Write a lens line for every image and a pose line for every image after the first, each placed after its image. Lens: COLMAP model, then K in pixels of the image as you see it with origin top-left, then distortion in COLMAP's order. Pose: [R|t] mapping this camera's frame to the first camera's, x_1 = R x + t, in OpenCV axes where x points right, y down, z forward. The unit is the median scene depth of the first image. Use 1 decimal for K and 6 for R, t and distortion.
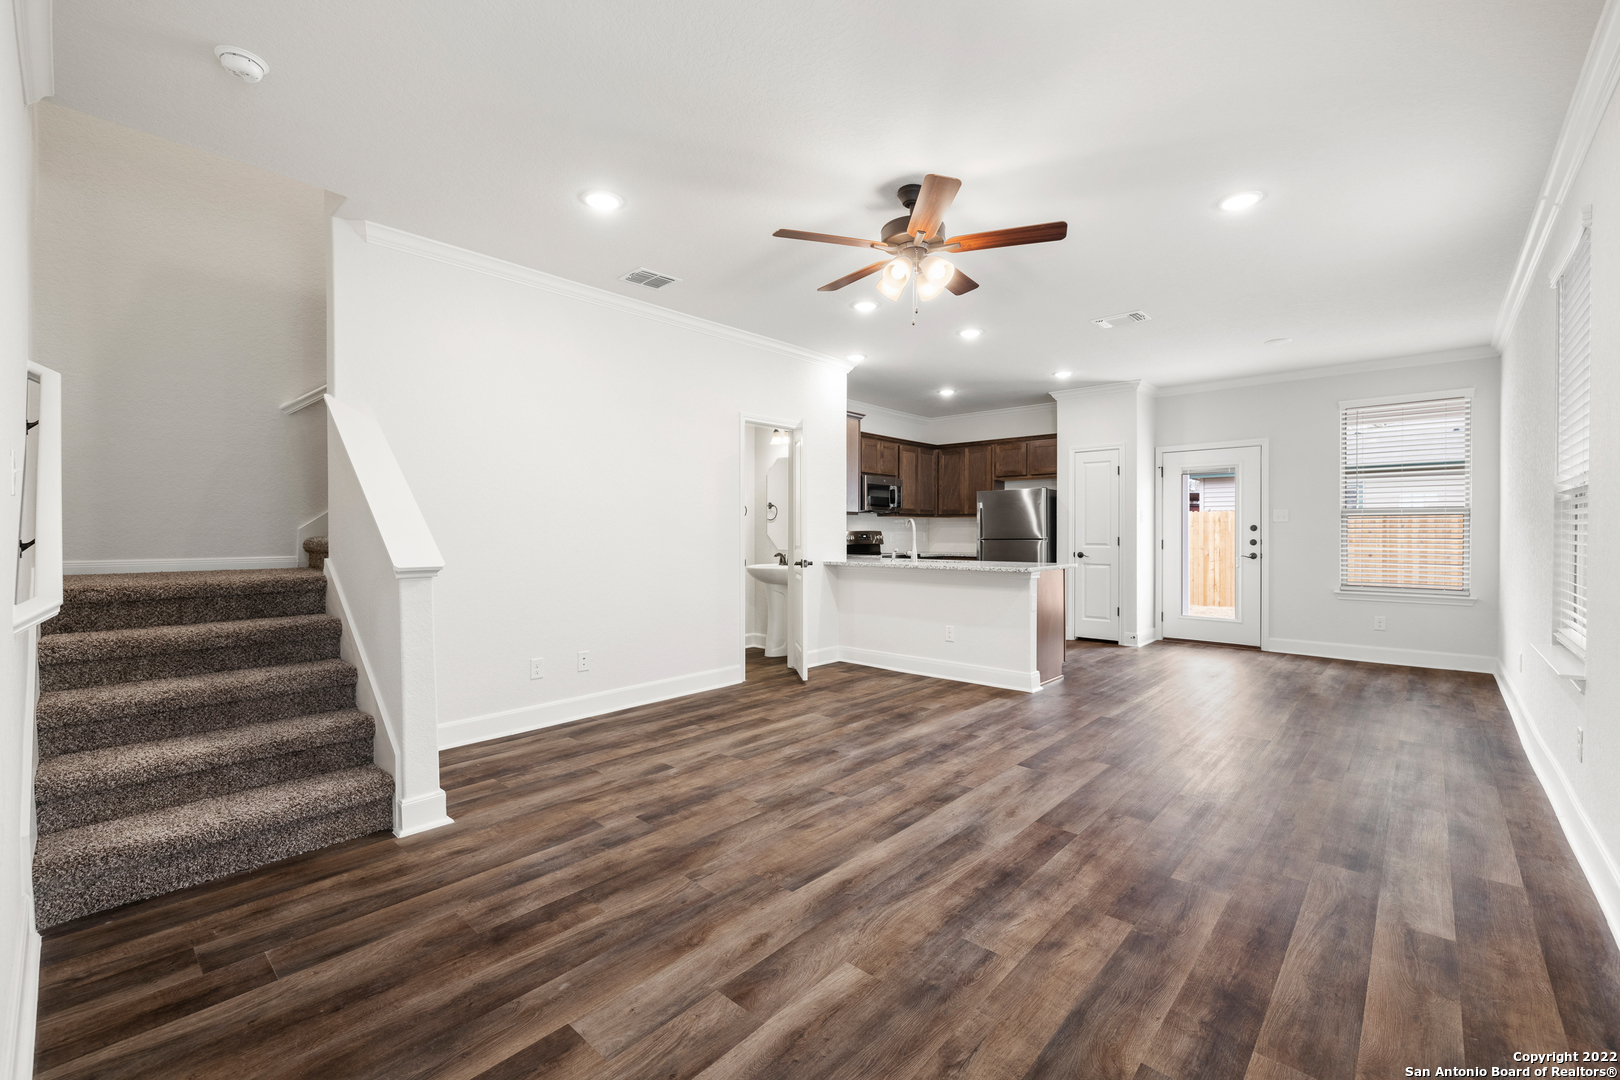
lens RADIAL K [[679.6, 0, 809.6], [0, 679.6, 528.9], [0, 0, 1]] dist [0.001506, -0.000334]
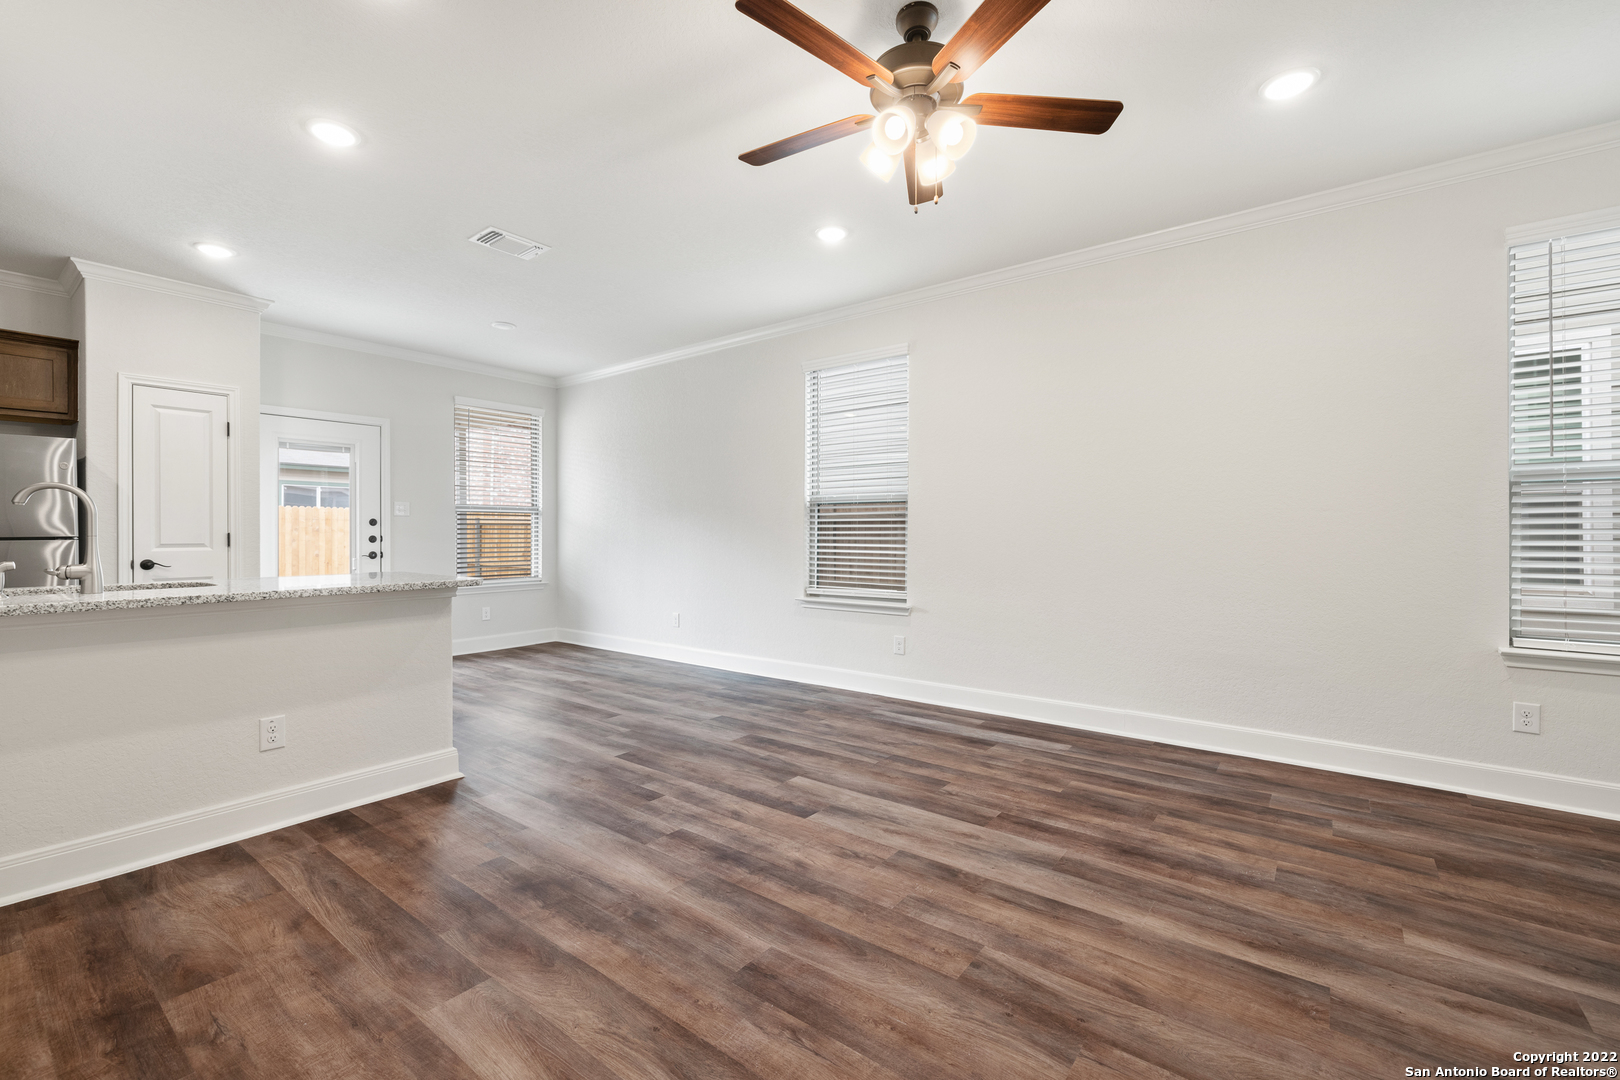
lens RADIAL K [[679.6, 0, 803.7], [0, 679.6, 536.3], [0, 0, 1]] dist [0.001506, -0.000334]
pose [[-0.074883, -0.004612, 0.997182, -0.542193], [-0.005101, 0.999978, 0.004242, 0.021349], [-0.997179, -0.004769, -0.074905, 1.210623]]
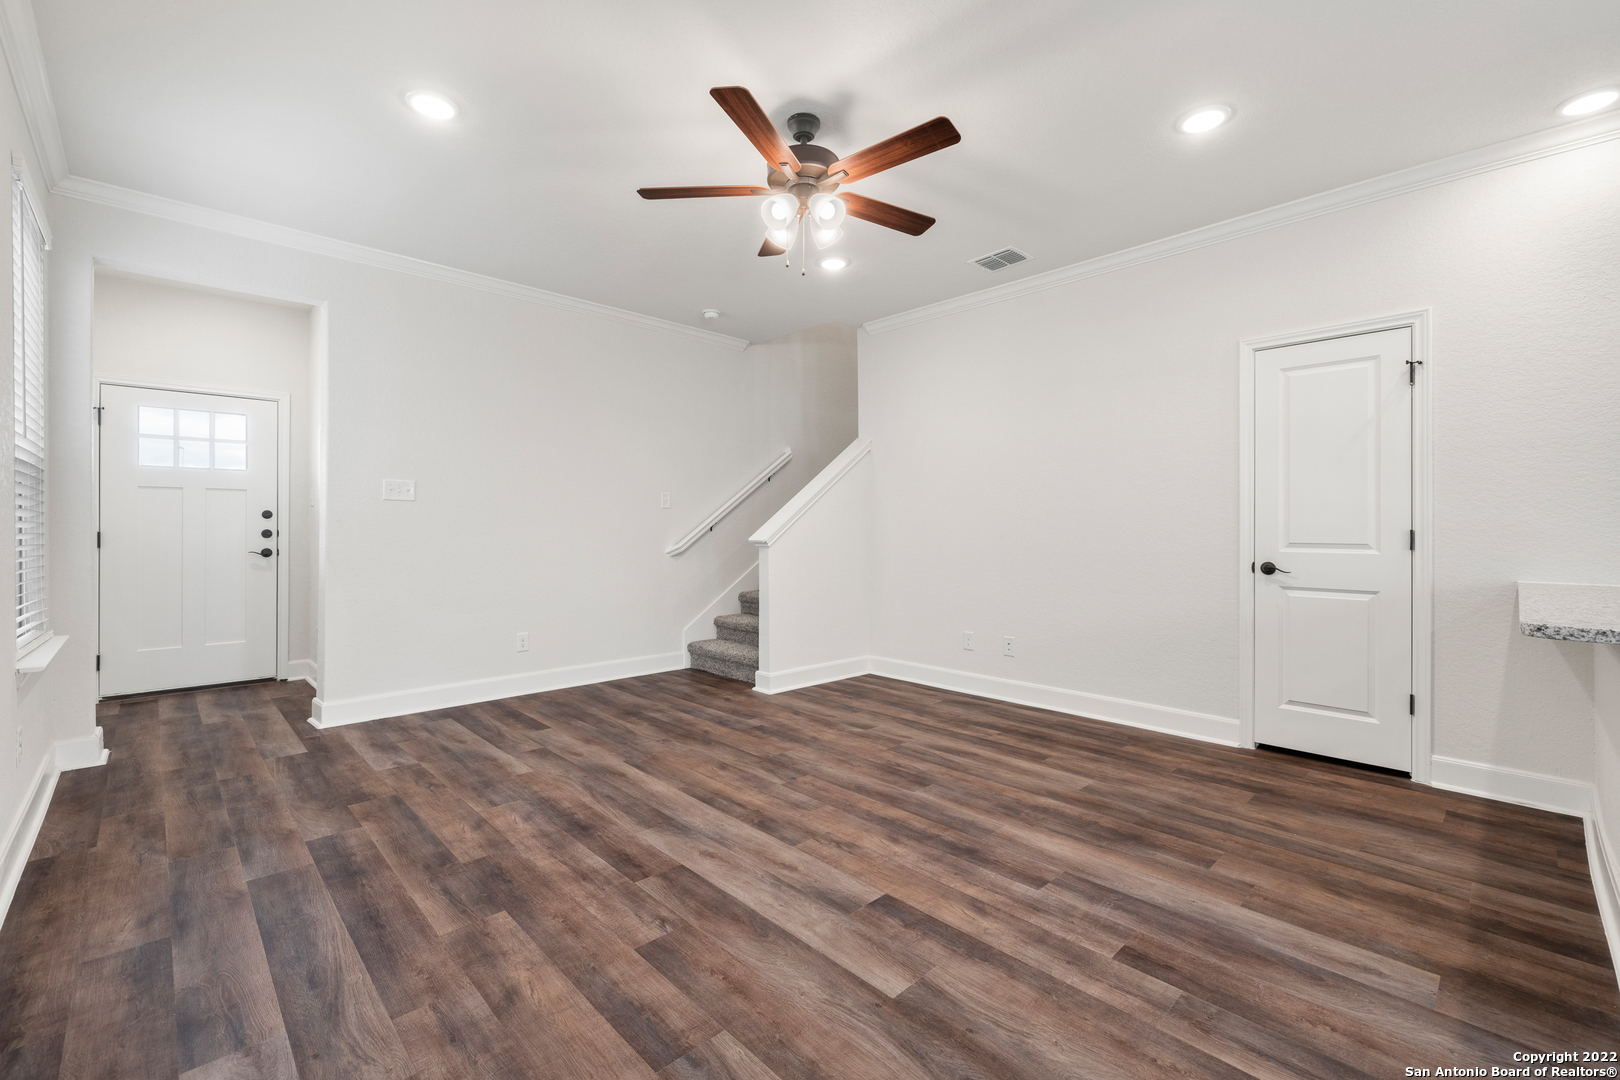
lens RADIAL K [[679.6, 0, 811.4], [0, 679.6, 533.9], [0, 0, 1]] dist [0.001506, -0.000334]
pose [[-0.063105, 0.007348, -0.997980, 1.048264], [0.000504, 0.999973, 0.007330, 0.020065], [0.998007, -0.000040, -0.063107, 1.107291]]
